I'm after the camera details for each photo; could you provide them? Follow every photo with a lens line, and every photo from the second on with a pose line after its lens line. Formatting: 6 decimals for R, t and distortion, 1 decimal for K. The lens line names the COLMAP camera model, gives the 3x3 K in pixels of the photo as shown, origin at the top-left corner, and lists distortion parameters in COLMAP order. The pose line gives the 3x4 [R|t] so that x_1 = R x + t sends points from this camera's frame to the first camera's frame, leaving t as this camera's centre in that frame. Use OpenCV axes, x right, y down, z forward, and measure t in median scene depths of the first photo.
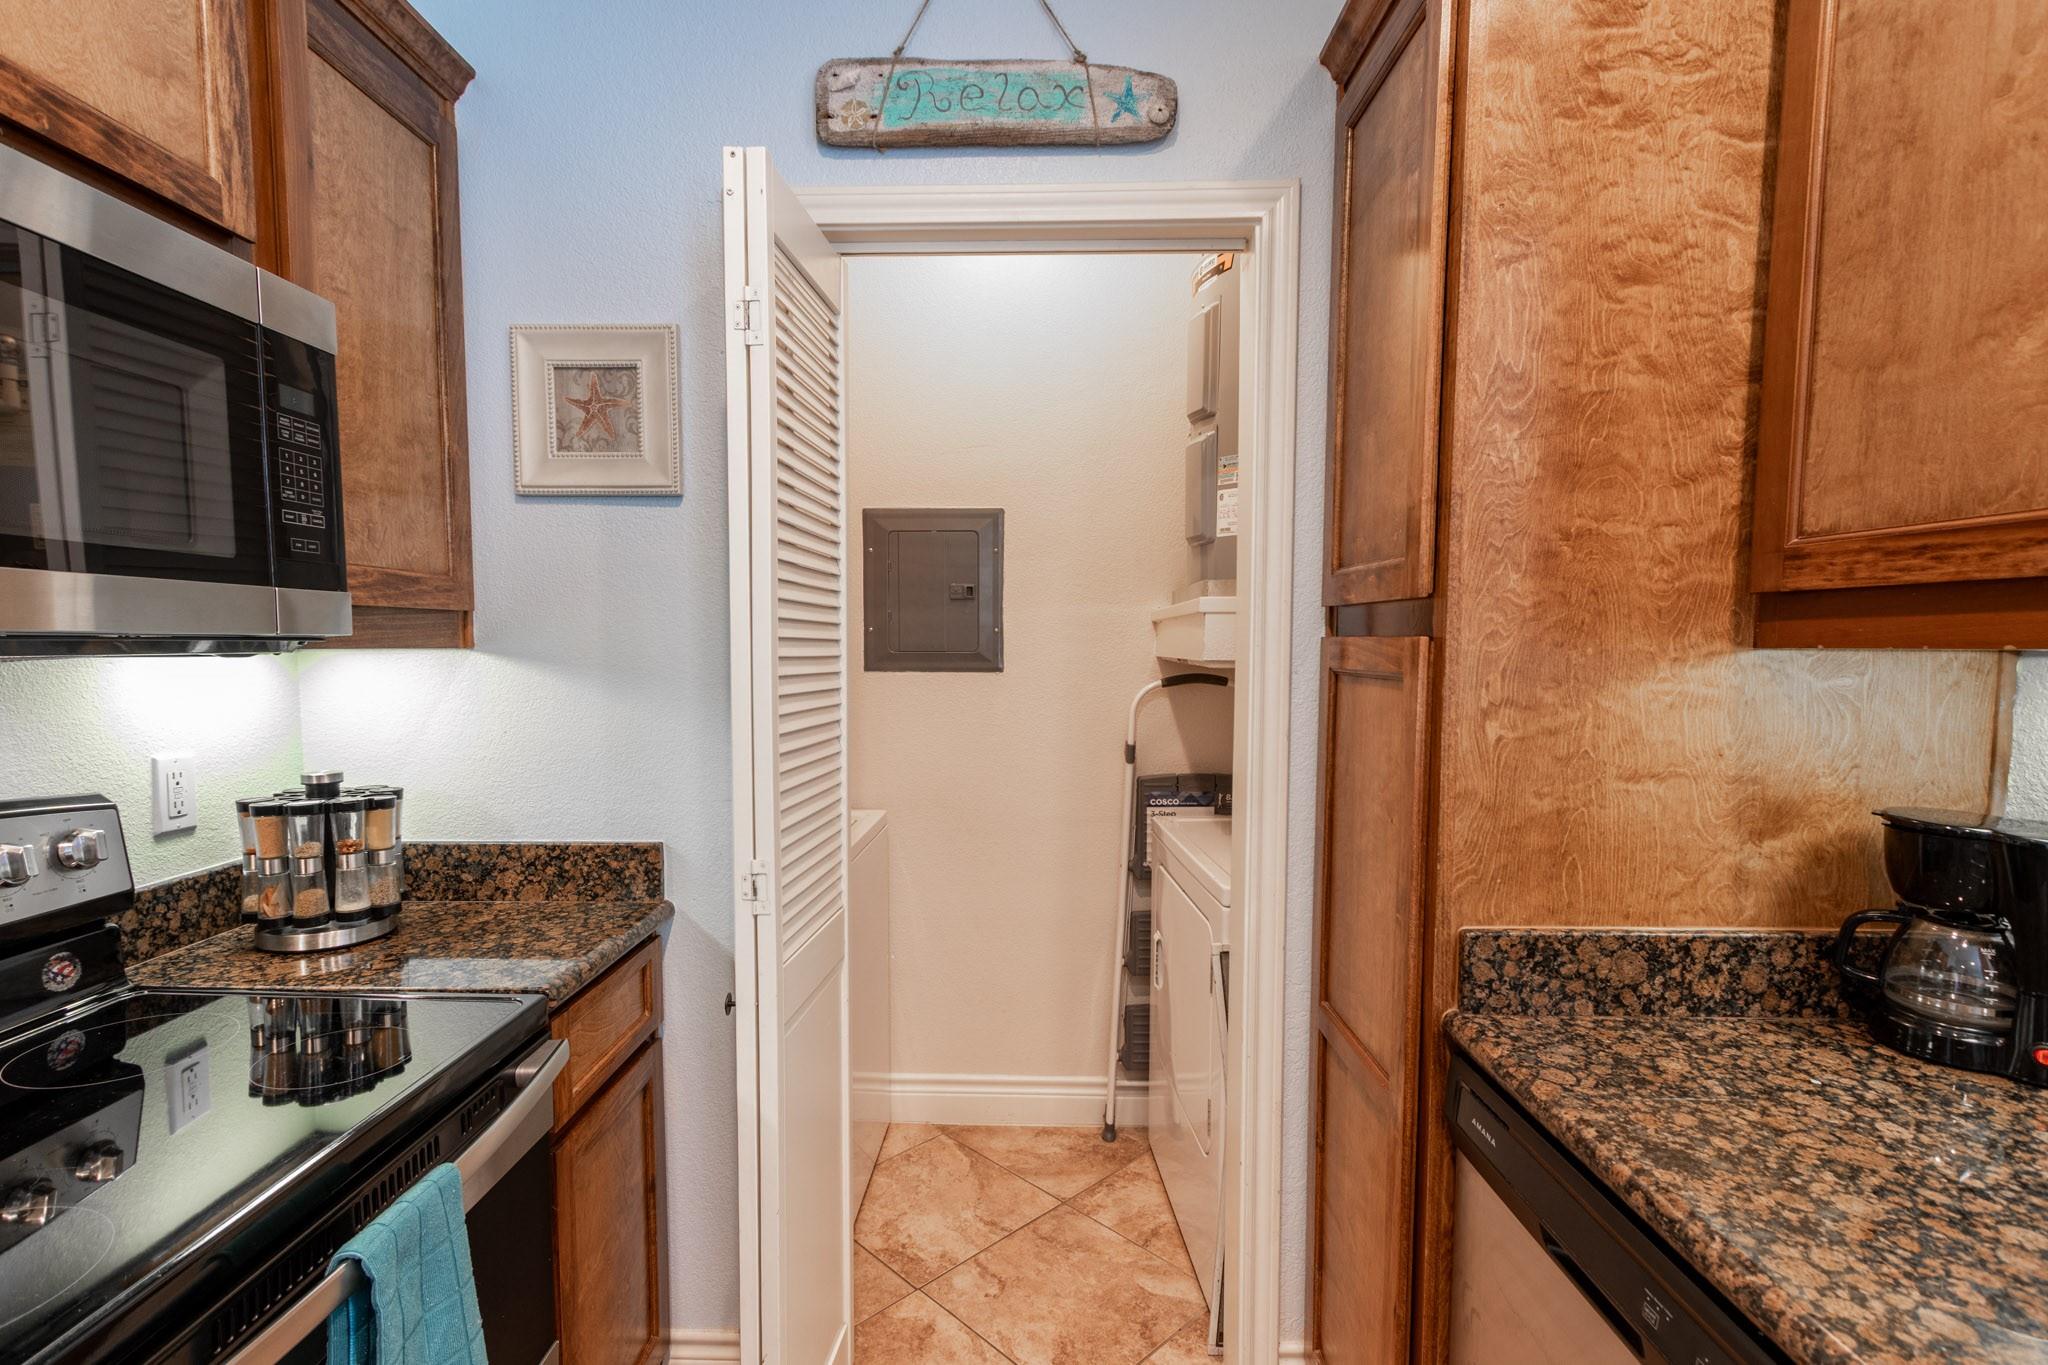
lens RADIAL K [[960.3, 0, 999.8], [0, 960.3, 709.1], [0, 0, 1]] dist [0.012330, -0.007407]
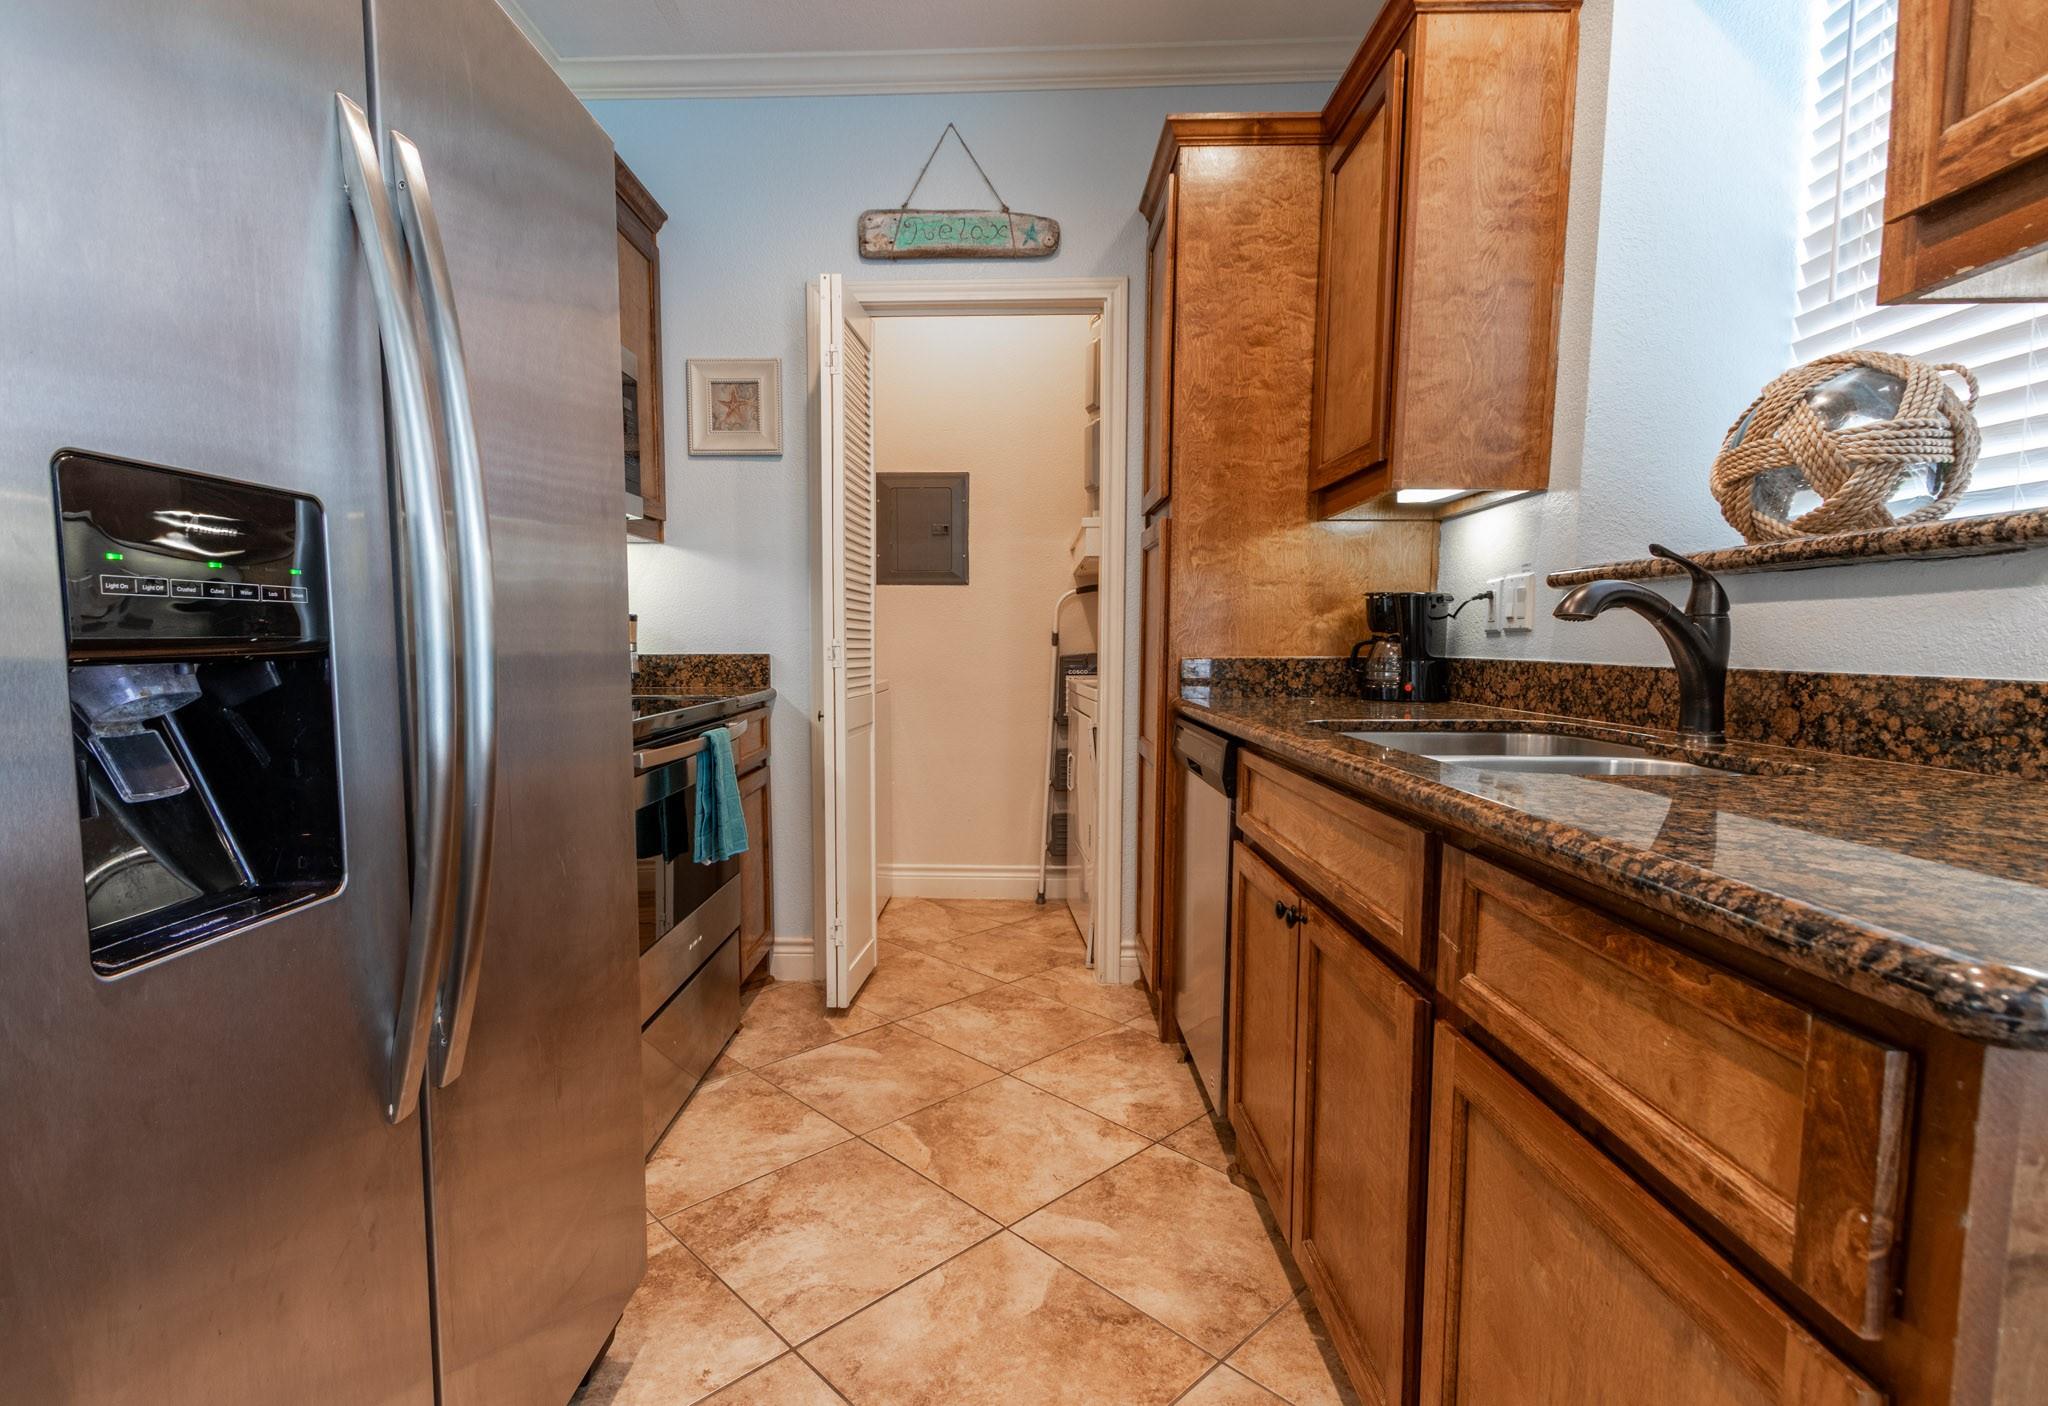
lens RADIAL K [[997.5, 0, 969.0], [0, 997.5, 736.0], [0, 0, 1]] dist [0.003554, -0.000953]
pose [[0.999929, 0.000227, -0.011950, 0.047764], [0.000050, 0.999731, 0.023192, 0.336017], [0.011952, -0.023191, 0.999660, -1.124413]]
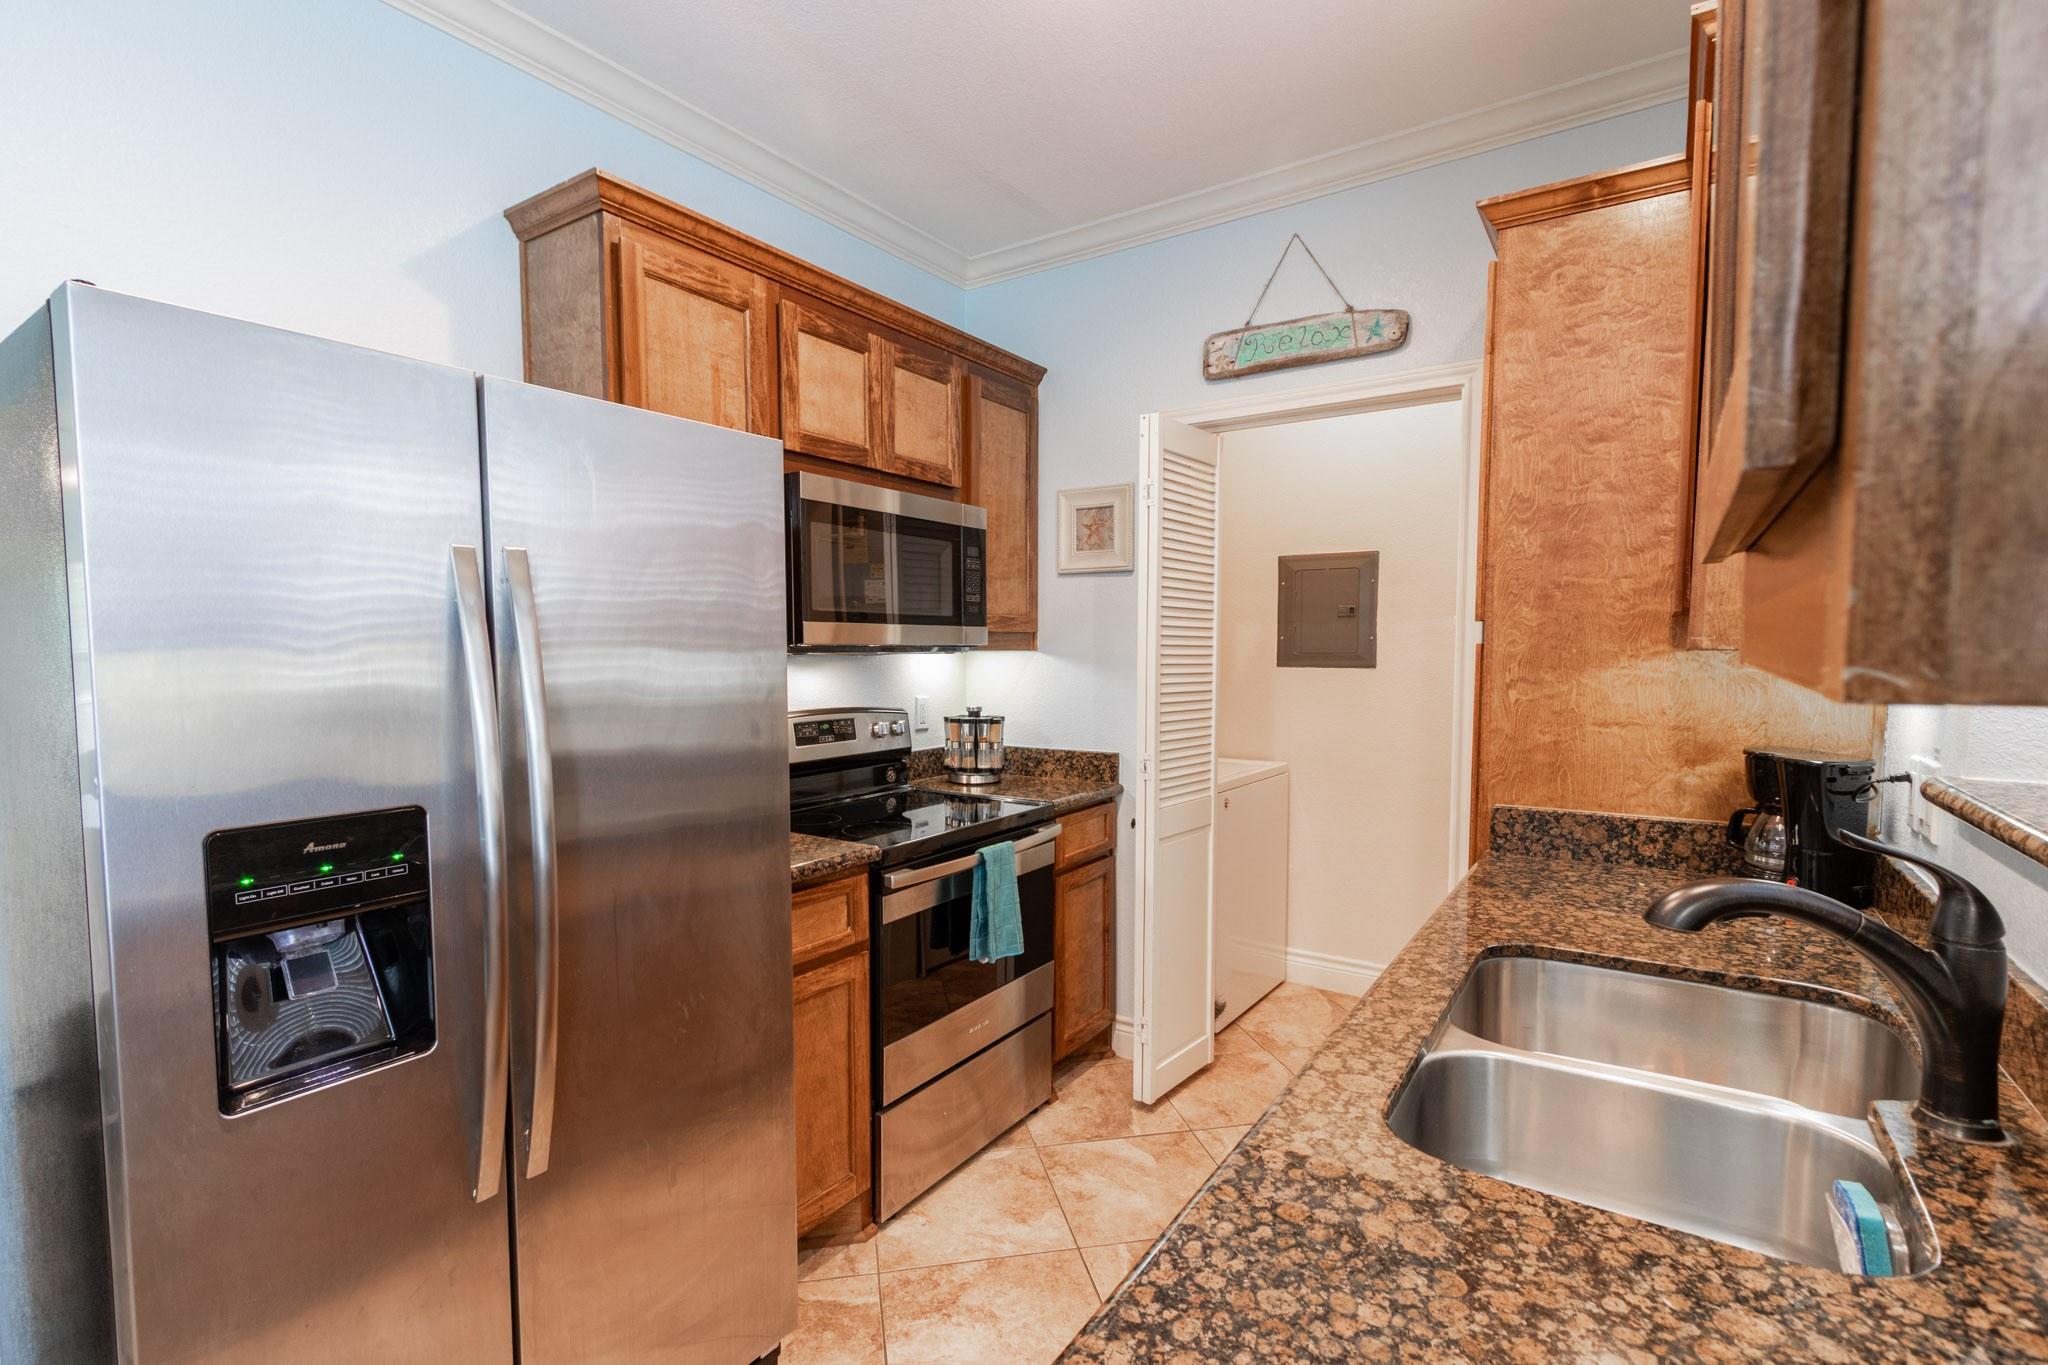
lens RADIAL K [[960.3, 0, 999.8], [0, 960.3, 709.1], [0, 0, 1]] dist [0.012330, -0.007407]
pose [[0.837794, 0.032300, -0.545031, 0.662053], [-0.034938, 0.999374, 0.005520, 0.068762], [0.544868, 0.014418, 0.838398, -0.985768]]
